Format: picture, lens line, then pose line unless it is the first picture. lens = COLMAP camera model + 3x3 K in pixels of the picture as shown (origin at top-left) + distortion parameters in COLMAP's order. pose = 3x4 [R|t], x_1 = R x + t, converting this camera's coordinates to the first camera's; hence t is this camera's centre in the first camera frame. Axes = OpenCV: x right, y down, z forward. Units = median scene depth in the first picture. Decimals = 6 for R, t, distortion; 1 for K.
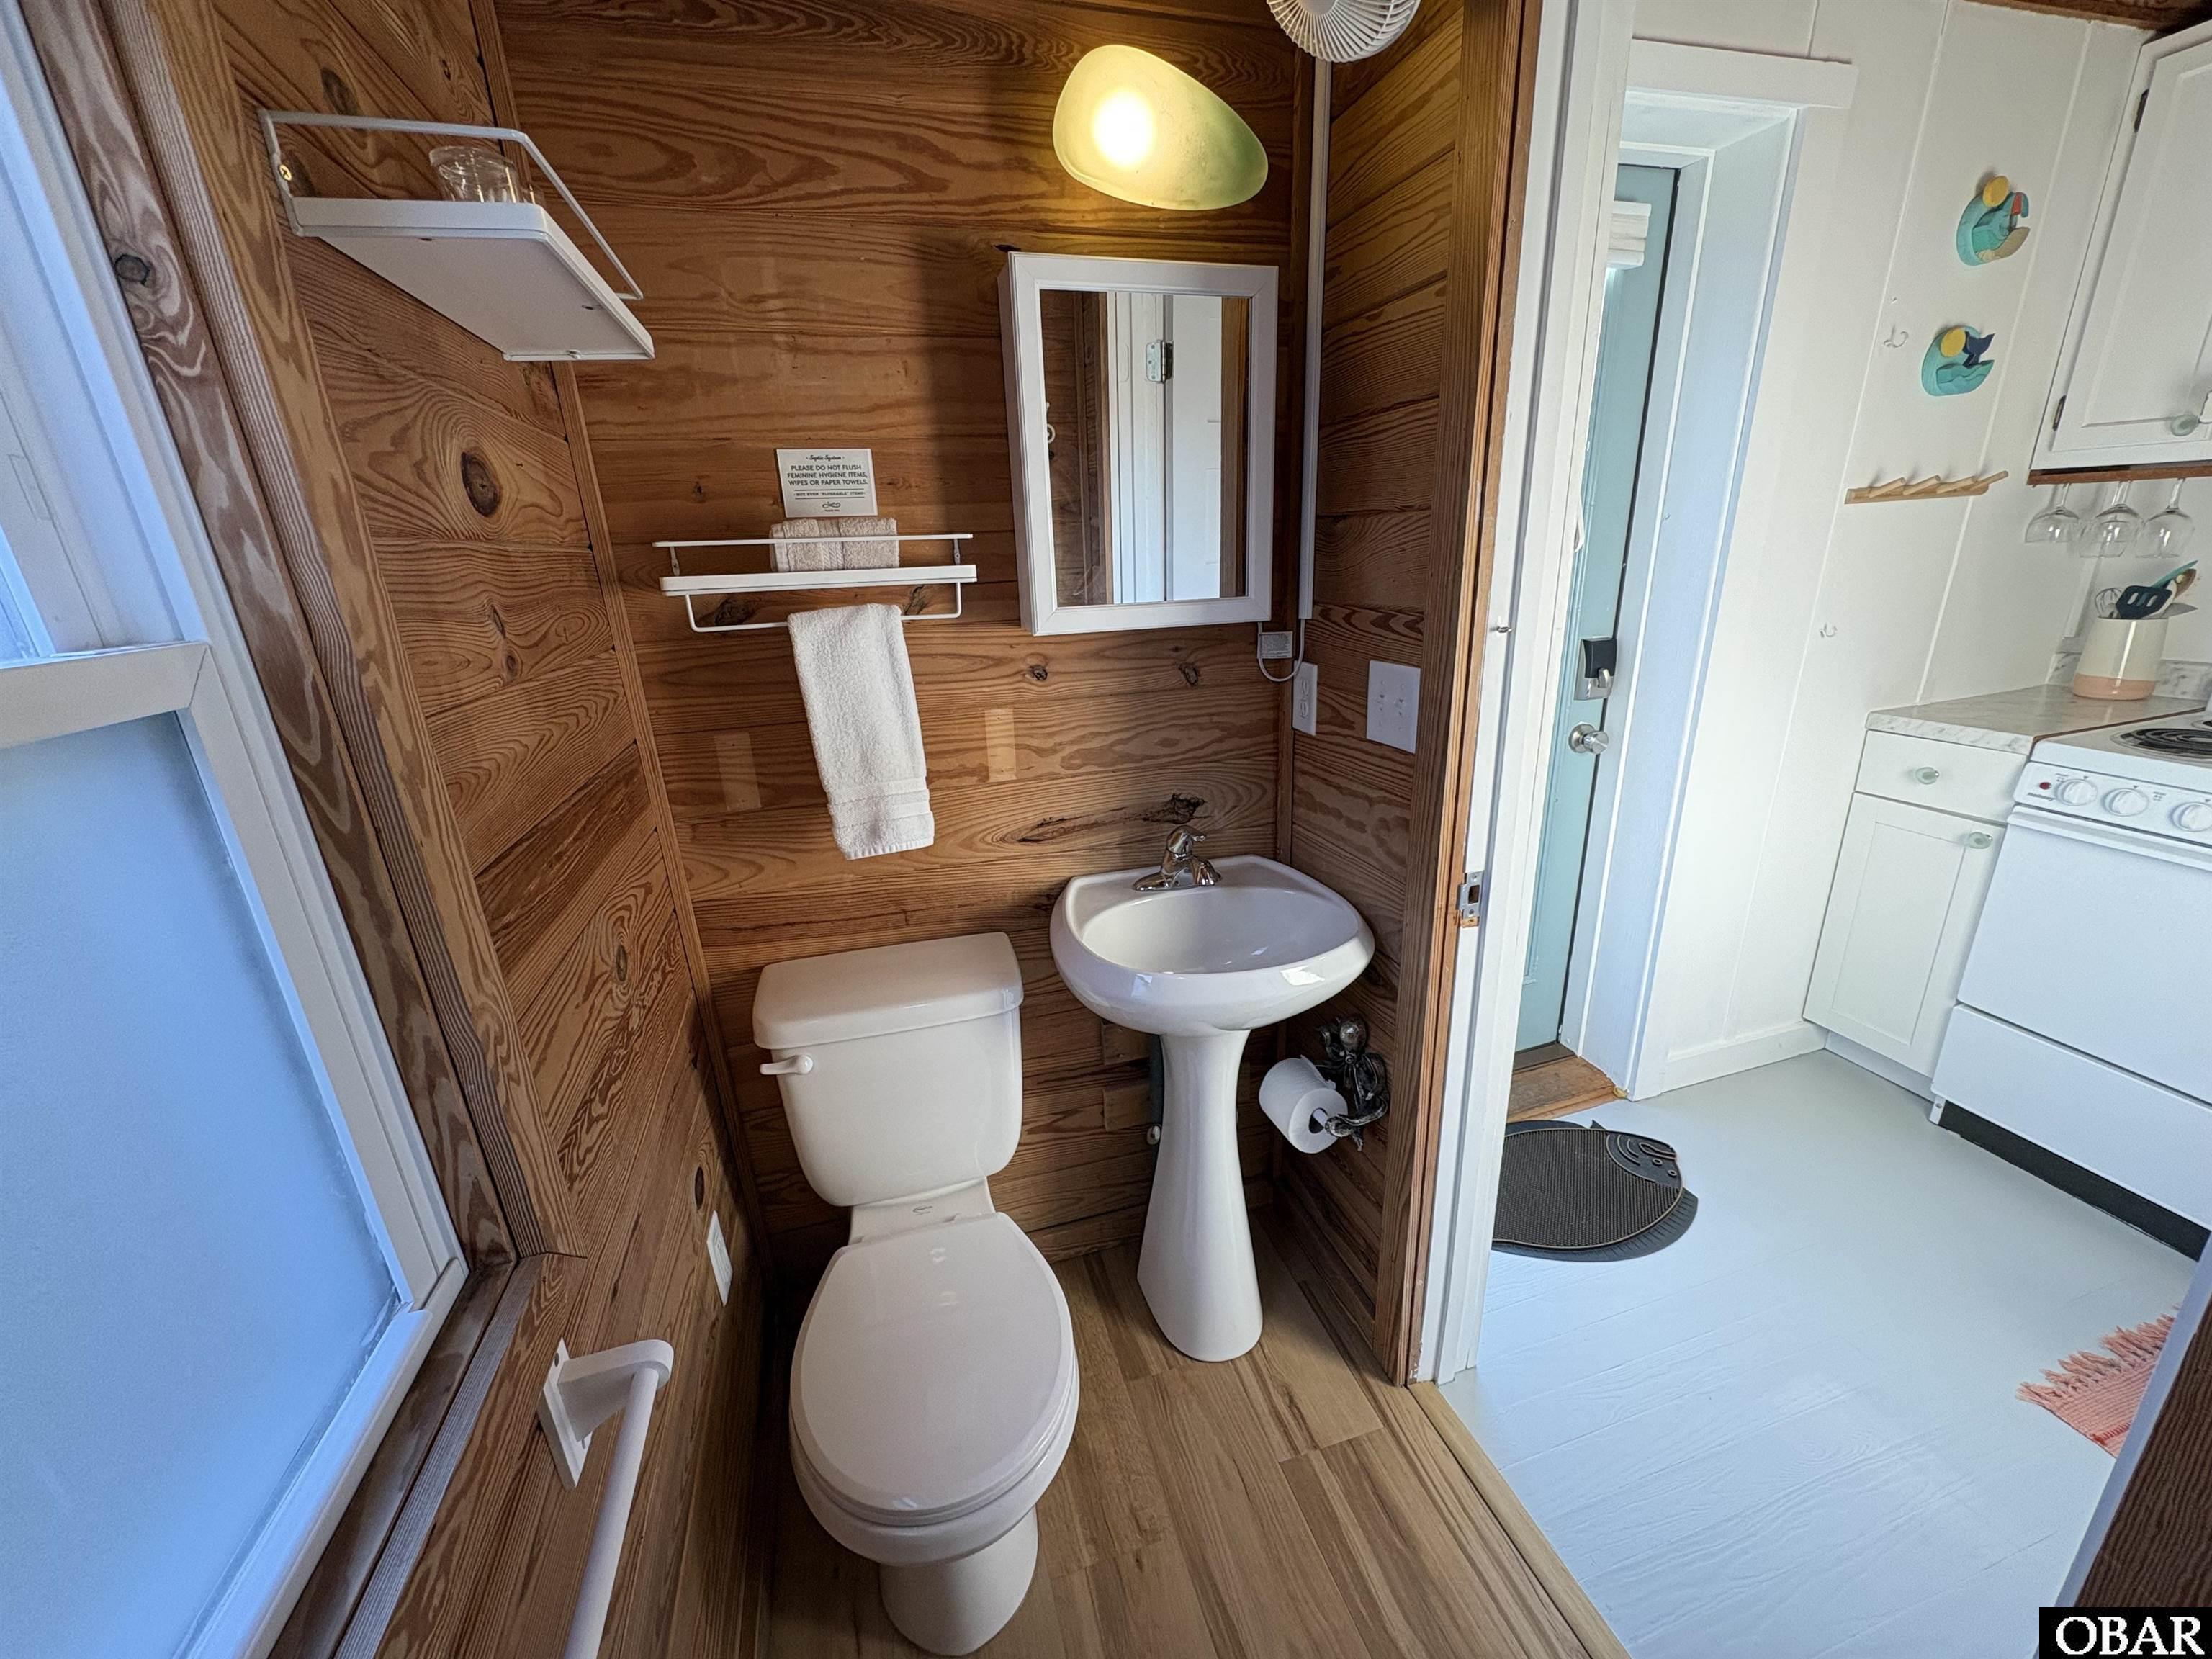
lens RADIAL K [[877.1, 0, 1101.7], [0, 877.1, 829.2], [0, 0, 1]] dist [0.002441, -0.000163]
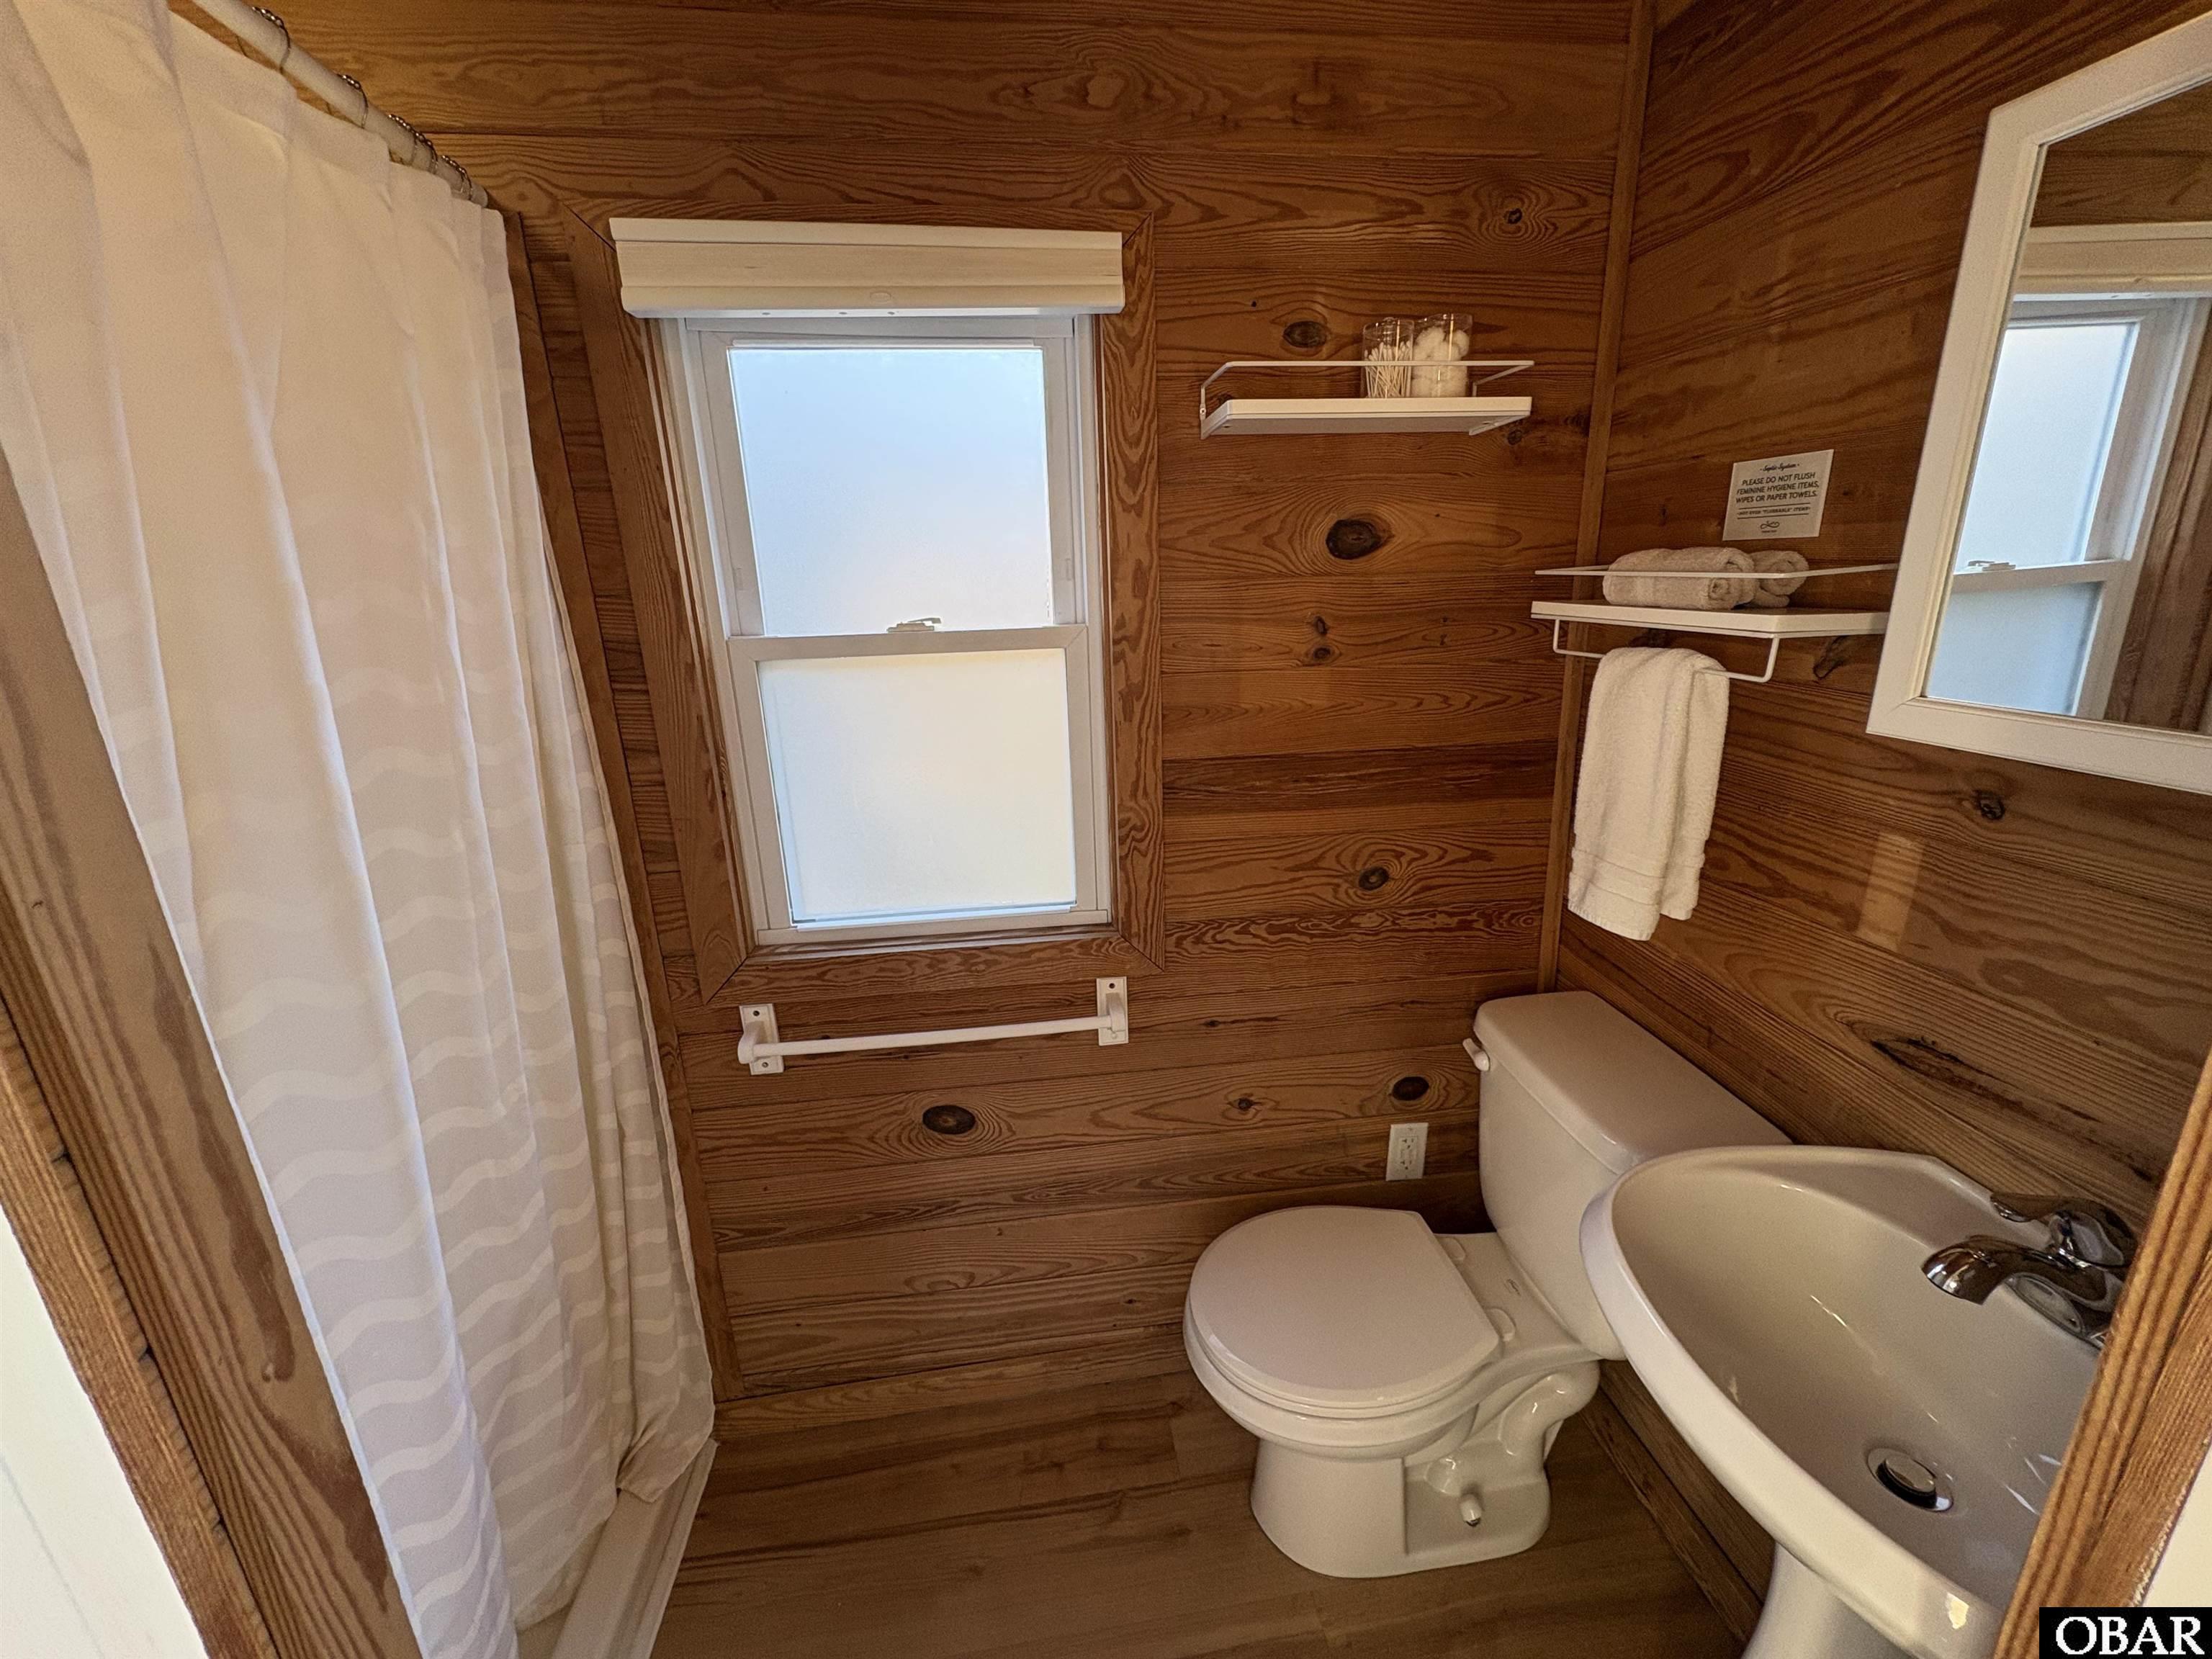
lens RADIAL K [[877.1, 0, 1101.7], [0, 877.1, 829.2], [0, 0, 1]] dist [0.002441, -0.000163]
pose [[-0.162053, 0.324324, -0.931962, 0.659947], [-0.264686, 0.895549, 0.357677, -0.251002], [0.950621, 0.304640, -0.059282, 0.561103]]
